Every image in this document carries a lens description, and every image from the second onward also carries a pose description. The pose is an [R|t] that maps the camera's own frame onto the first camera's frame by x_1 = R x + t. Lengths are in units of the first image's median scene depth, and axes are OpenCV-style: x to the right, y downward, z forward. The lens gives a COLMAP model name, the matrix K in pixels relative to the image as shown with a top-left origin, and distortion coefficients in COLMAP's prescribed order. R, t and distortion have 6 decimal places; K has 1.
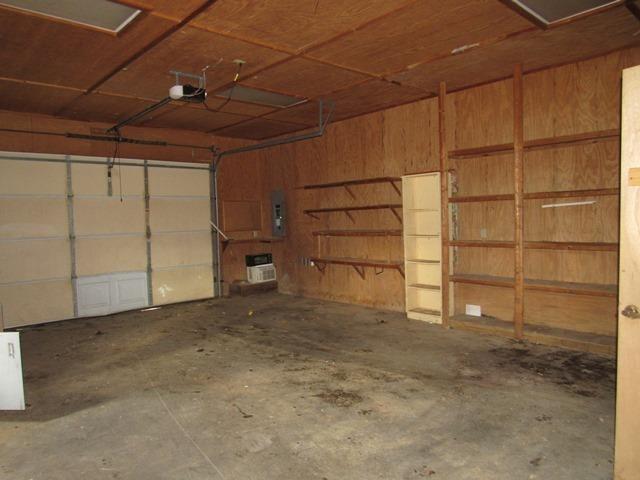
lens RADIAL K [[421.9, 0, 320.0], [0, 421.9, 240.0], [0, 0, 1]] dist [0.064520, -0.048267]
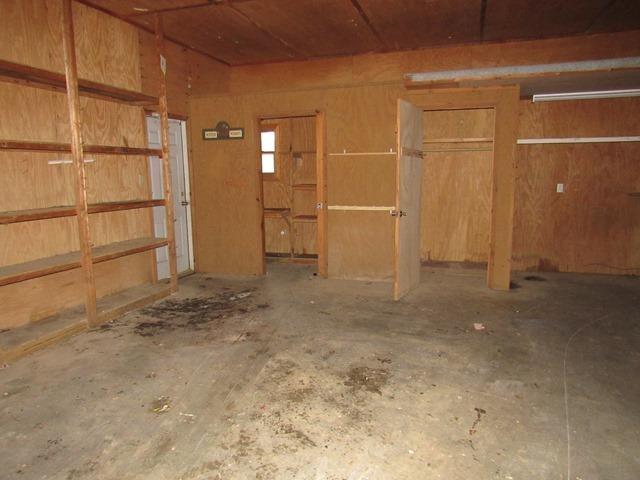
lens RADIAL K [[421.9, 0, 320.0], [0, 421.9, 240.0], [0, 0, 1]] dist [0.064520, -0.048267]
pose [[-0.433195, -0.112048, 0.894308, -0.570974], [0.056088, 0.986968, 0.150826, -0.039747], [-0.899554, 0.115497, -0.421265, 1.231177]]
